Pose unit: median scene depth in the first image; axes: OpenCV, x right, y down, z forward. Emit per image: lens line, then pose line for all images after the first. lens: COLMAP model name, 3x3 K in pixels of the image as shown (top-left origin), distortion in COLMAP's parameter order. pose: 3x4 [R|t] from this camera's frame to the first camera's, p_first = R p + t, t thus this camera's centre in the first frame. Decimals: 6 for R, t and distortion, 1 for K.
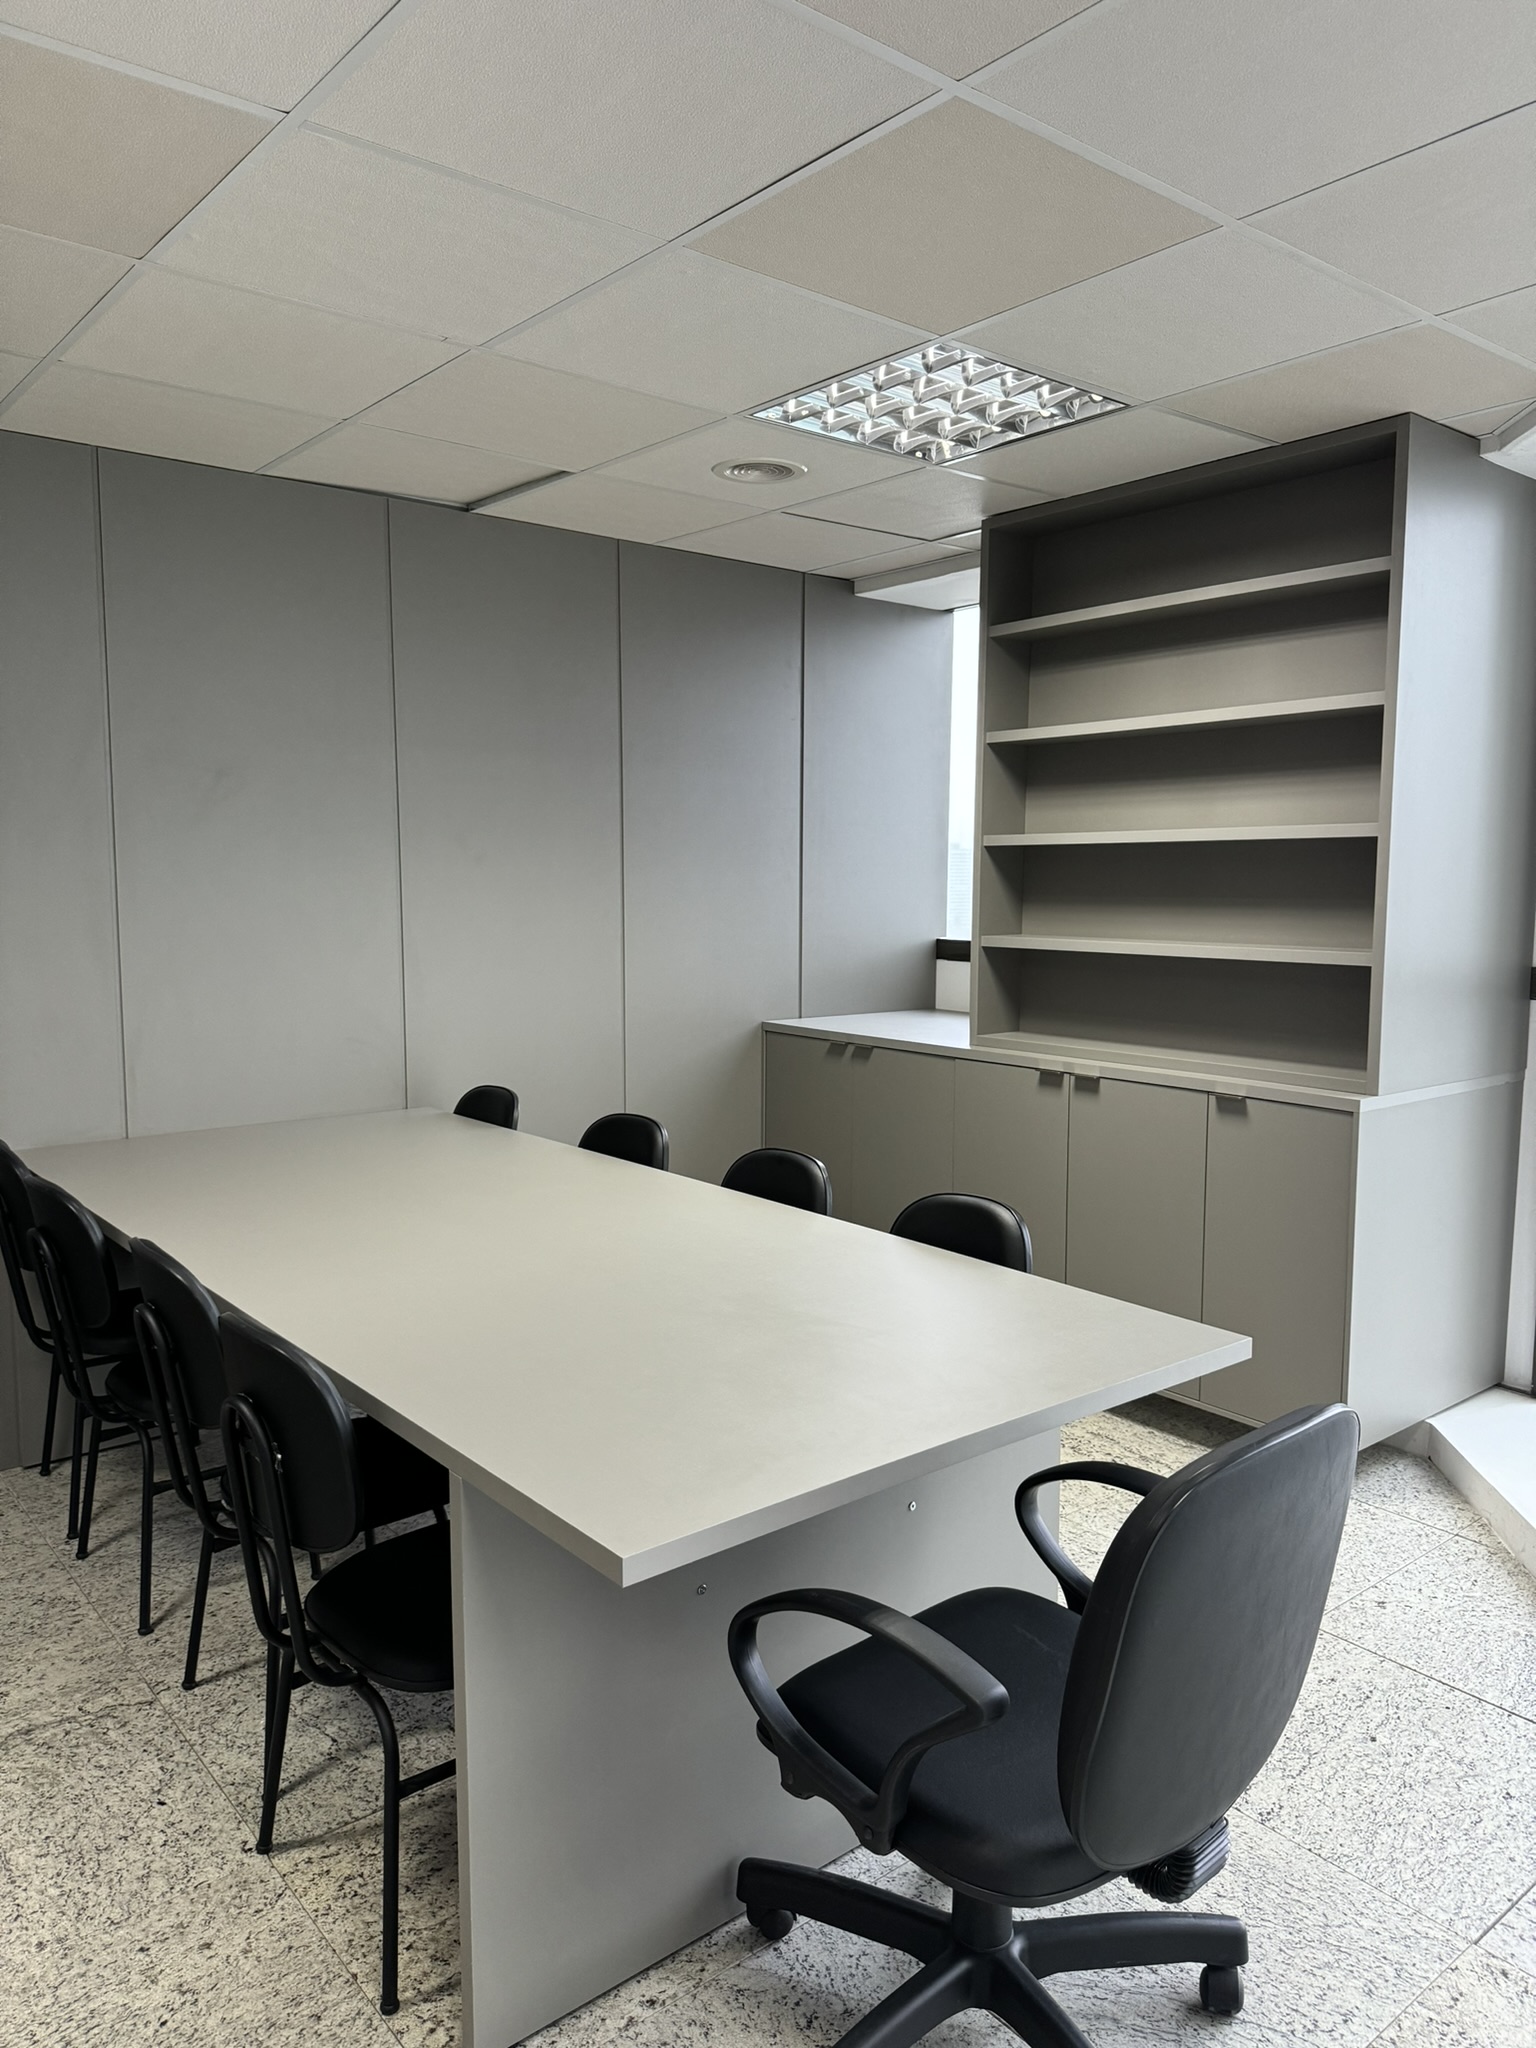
lens RADIAL K [[1447.1, 0, 760.0], [0, 1447.1, 1023.5], [0, 0, 1]] dist [0.029927, -0.045356]
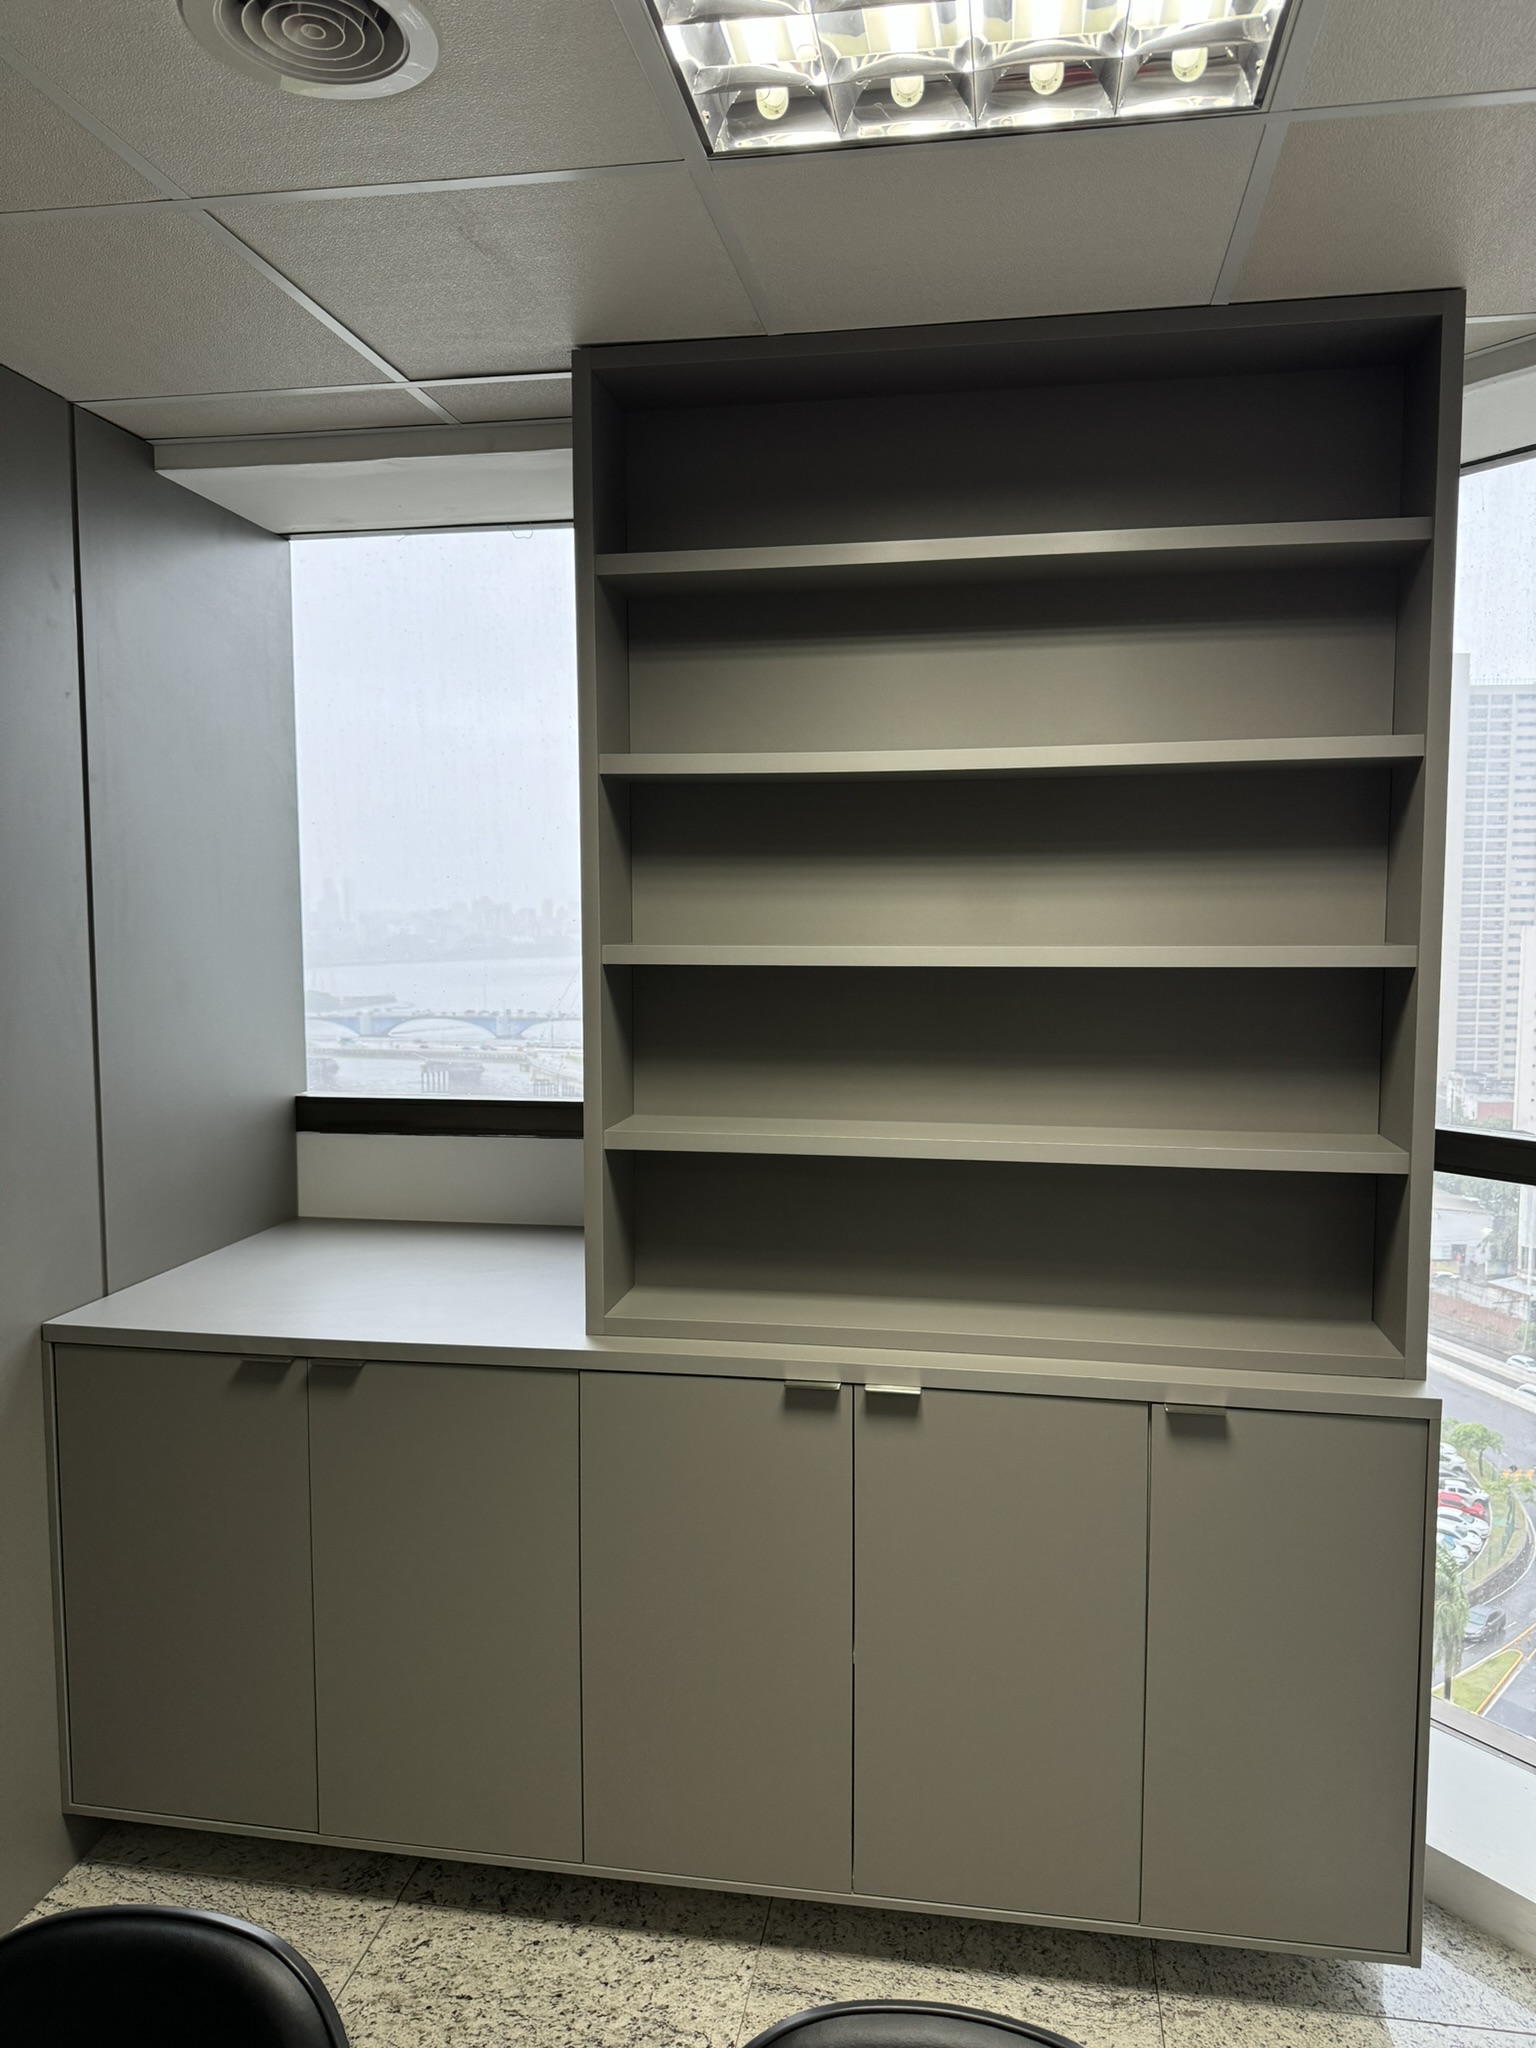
lens RADIAL K [[1447.1, 0, 771.2], [0, 1447.1, 1017.4], [0, 0, 1]] dist [0.029927, -0.045356]
pose [[0.748451, -0.055312, 0.660880, -0.180362], [0.070687, 0.997493, 0.003430, -0.120626], [-0.659413, 0.044148, 0.750484, 0.666702]]
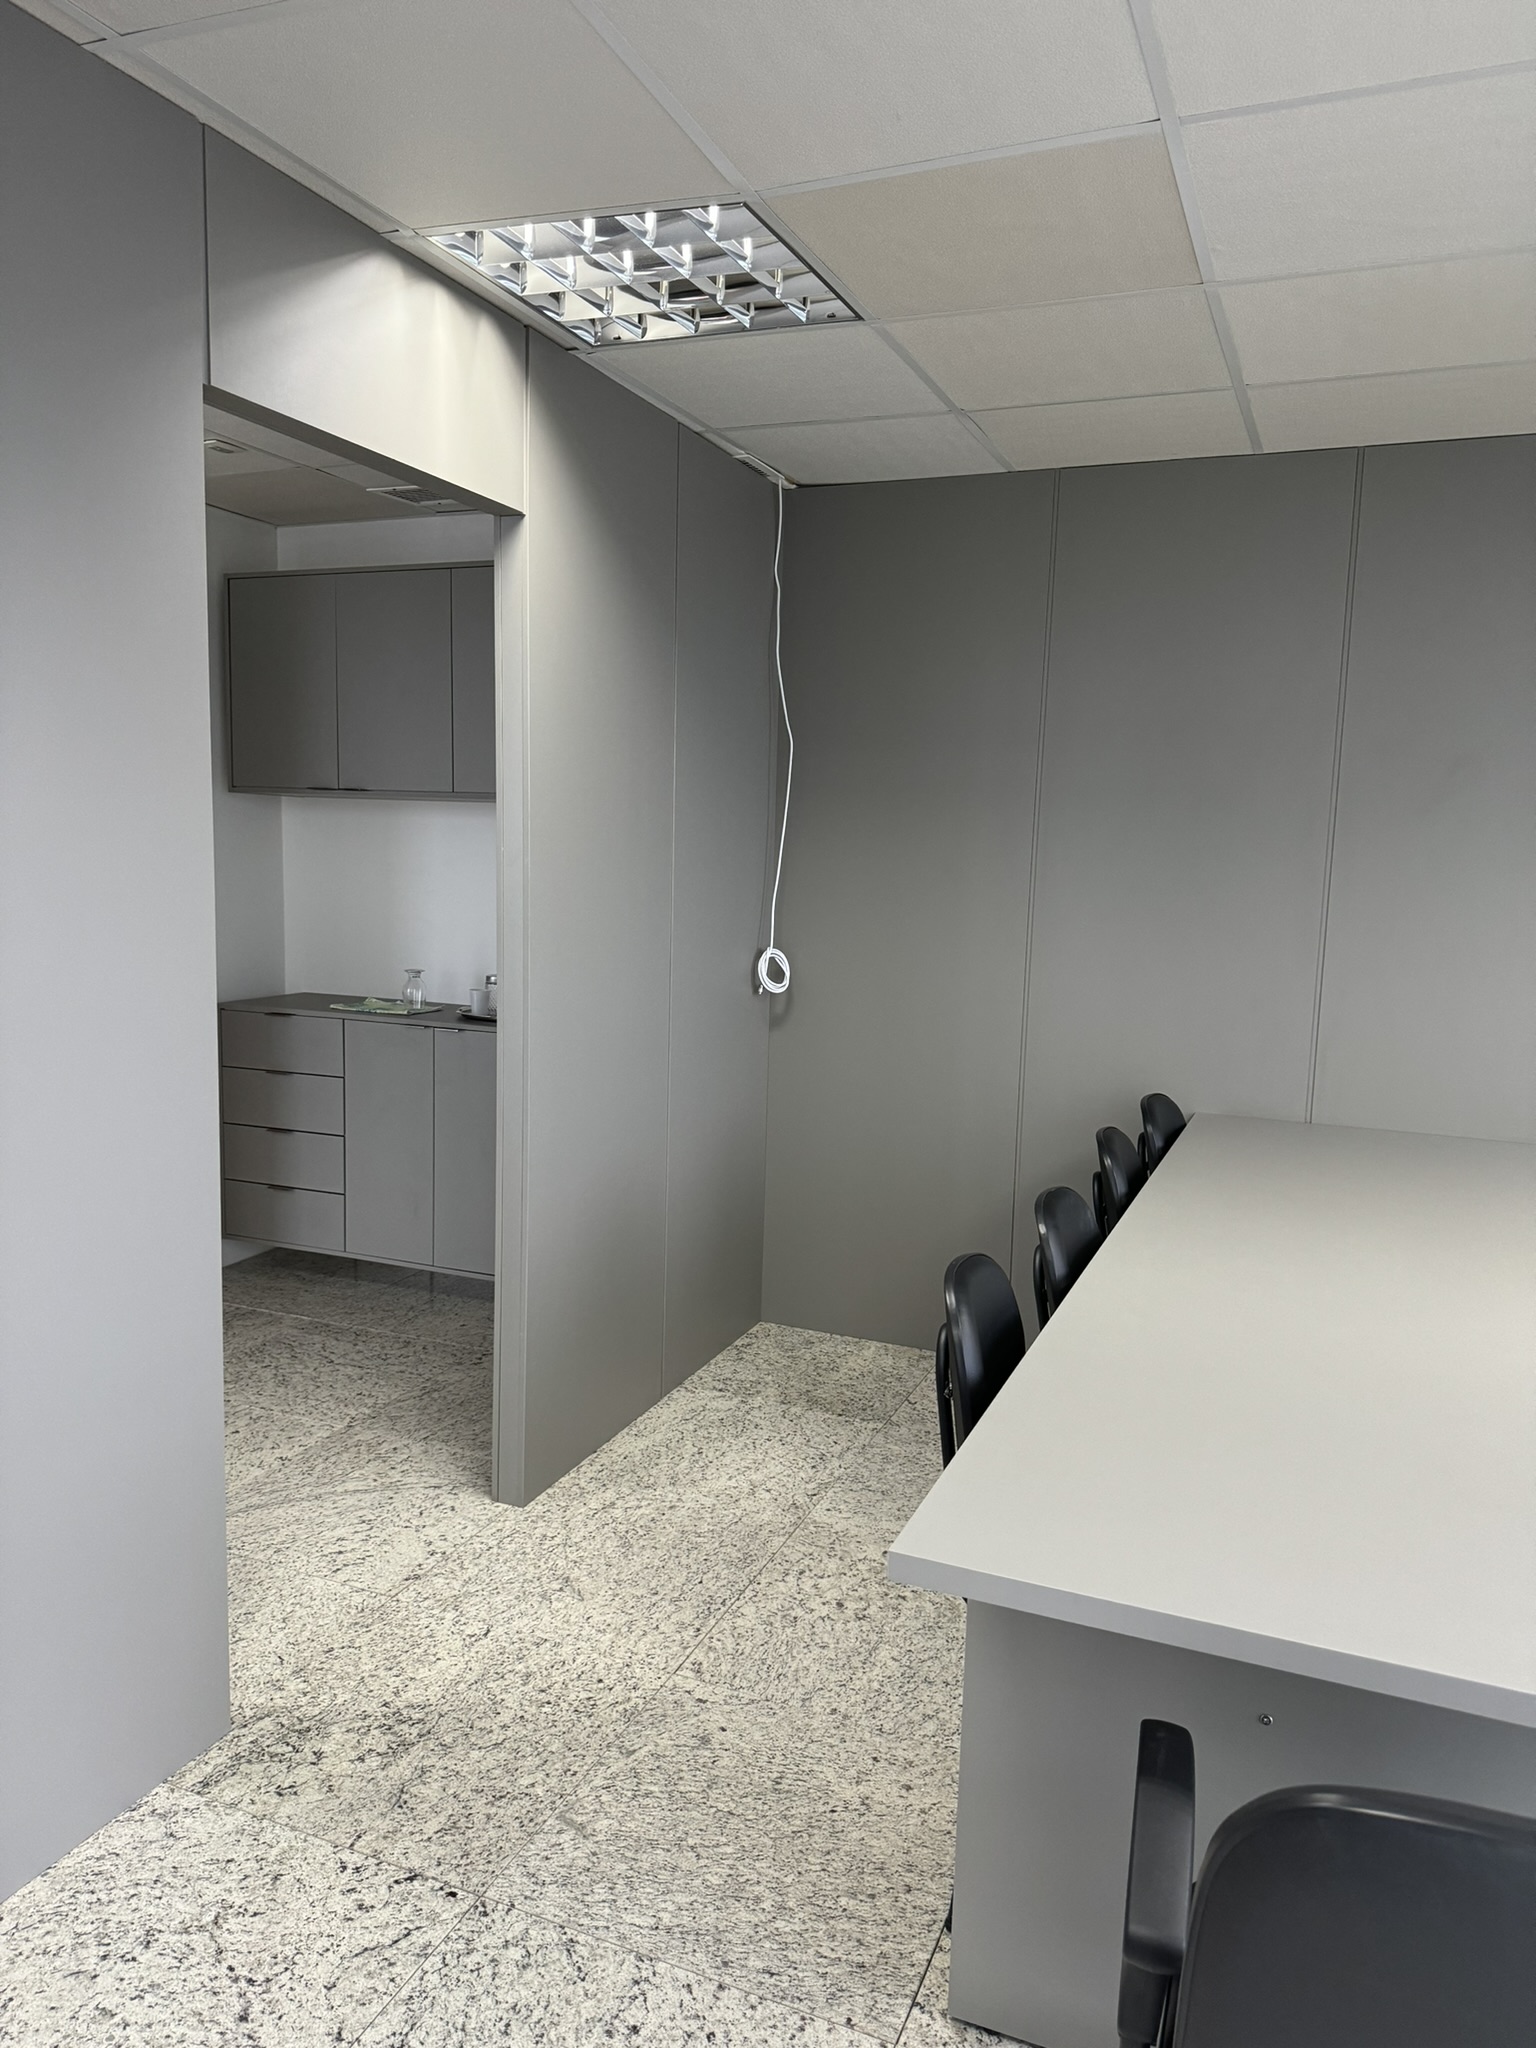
lens RADIAL K [[1447.1, 0, 753.2], [0, 1447.1, 1021.7], [0, 0, 1]] dist [0.029927, -0.045356]
pose [[0.454430, 0.115236, -0.883297, 0.281546], [-0.114400, 0.990936, 0.070423, -0.019725], [0.883406, 0.069047, 0.463494, 0.170835]]
